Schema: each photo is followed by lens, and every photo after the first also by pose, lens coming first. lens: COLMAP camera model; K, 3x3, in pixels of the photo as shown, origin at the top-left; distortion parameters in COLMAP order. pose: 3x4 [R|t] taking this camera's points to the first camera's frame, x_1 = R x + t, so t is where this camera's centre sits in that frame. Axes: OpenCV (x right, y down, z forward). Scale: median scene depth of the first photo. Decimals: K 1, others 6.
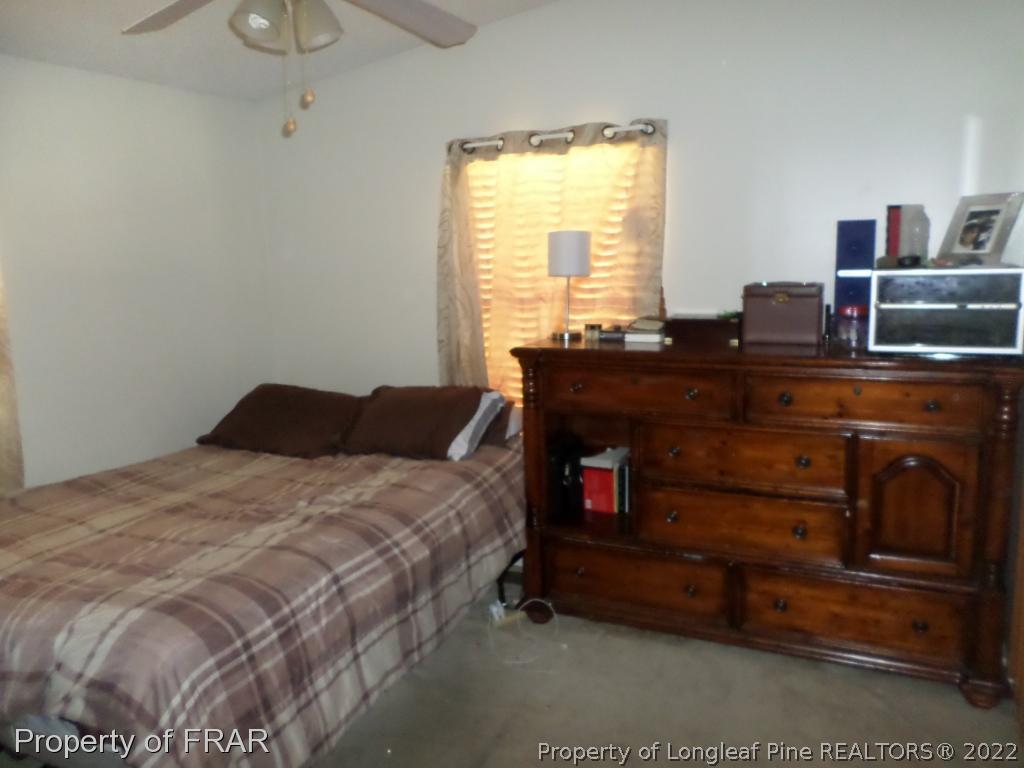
lens RADIAL K [[773.6, 0, 511.3], [0, 773.6, 380.6], [0, 0, 1]] dist [-0.022570, 0.002622]
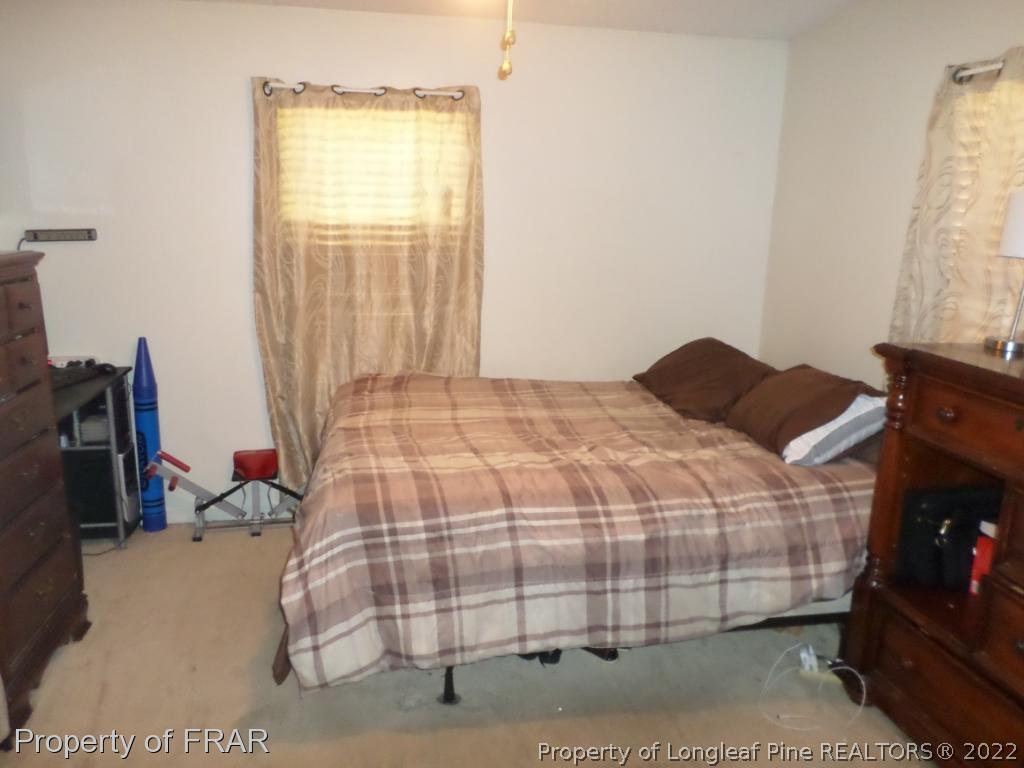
lens RADIAL K [[773.6, 0, 512.0], [0, 773.6, 386.3], [0, 0, 1]] dist [-0.022570, 0.002622]
pose [[0.594915, 0.237029, -0.768045, 0.462978], [-0.186421, 0.970165, 0.155008, -0.063240], [0.781872, 0.050964, 0.621353, 0.309437]]
